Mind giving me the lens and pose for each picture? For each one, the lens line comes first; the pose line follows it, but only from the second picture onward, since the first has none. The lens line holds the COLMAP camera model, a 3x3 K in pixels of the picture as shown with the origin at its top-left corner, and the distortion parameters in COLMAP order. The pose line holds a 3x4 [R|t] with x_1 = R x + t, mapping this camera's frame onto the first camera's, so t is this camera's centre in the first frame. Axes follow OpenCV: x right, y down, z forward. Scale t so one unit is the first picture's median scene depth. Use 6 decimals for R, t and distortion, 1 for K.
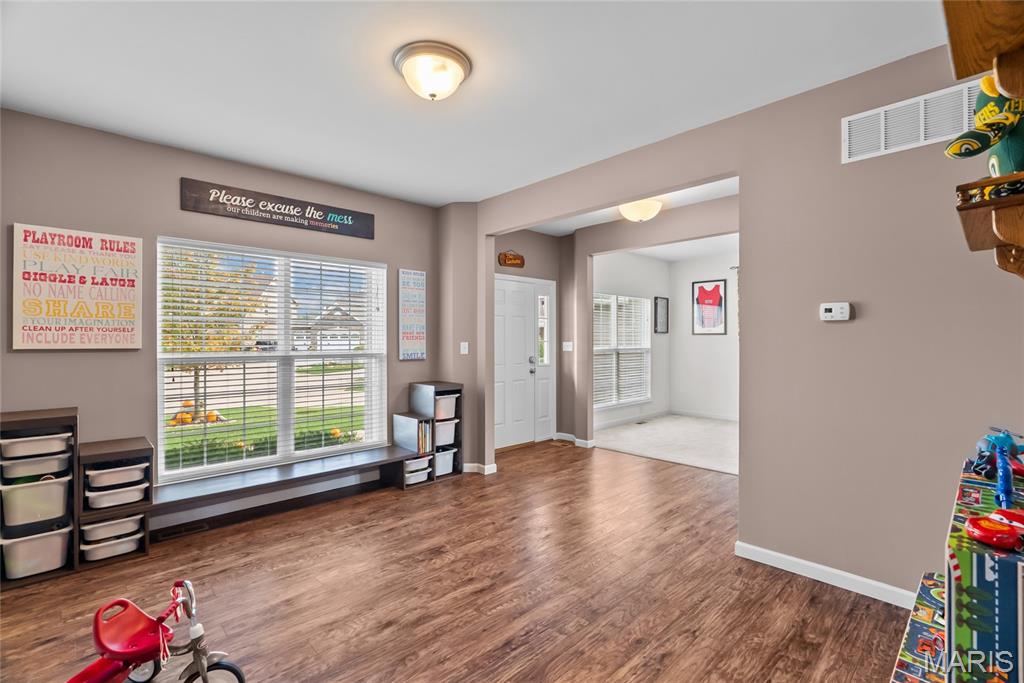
lens RADIAL K [[464.2, 0, 509.5], [0, 464.2, 337.6], [0, 0, 1]] dist [-0.001074, 0.000154]
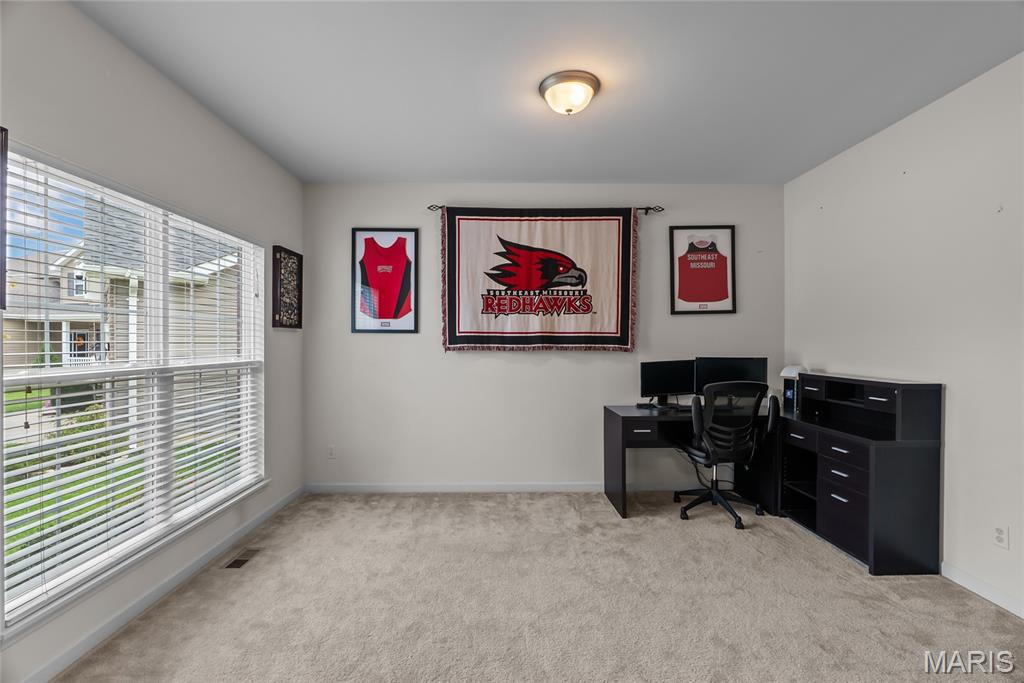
lens RADIAL K [[470.4, 0, 509.1], [0, 470.4, 340.4], [0, 0, 1]] dist [-0.002469, 0.001120]
pose [[0.683580, 0.006886, 0.729843, 0.374236], [-0.007453, 0.999969, -0.002455, 0.007037], [-0.729838, -0.003762, 0.683610, 1.429301]]
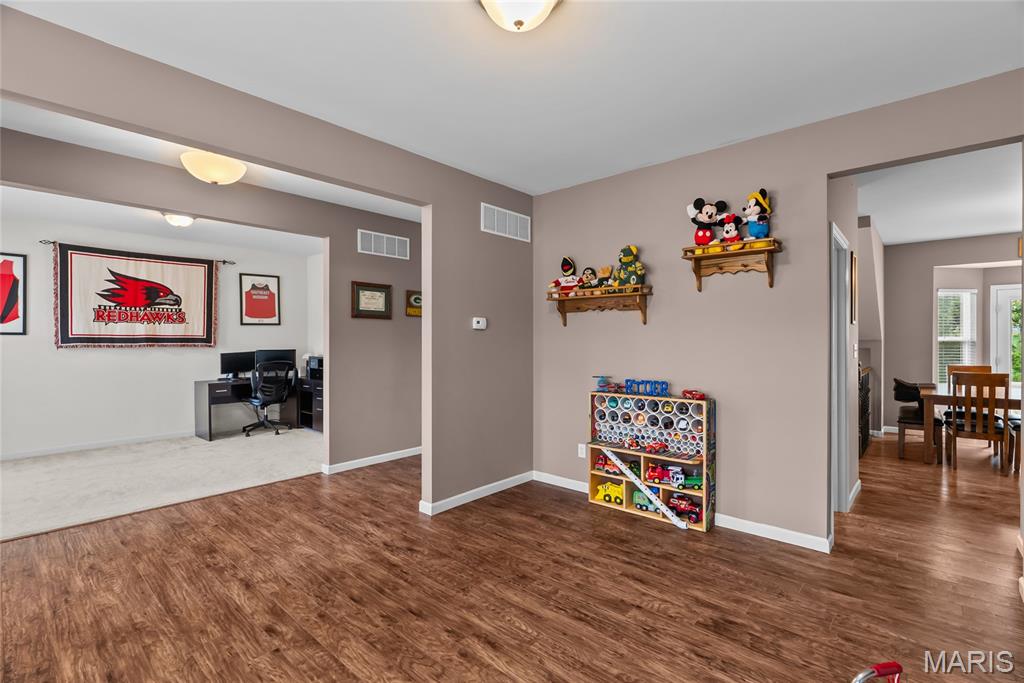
lens RADIAL K [[467.8, 0, 515.1], [0, 467.8, 341.6], [0, 0, 1]] dist [-0.002441, -0.000093]
pose [[-0.084545, 0.001513, 0.996418, -0.743181], [-0.002841, 0.999994, -0.001759, 0.007078], [-0.996416, -0.002980, -0.084541, 0.853005]]
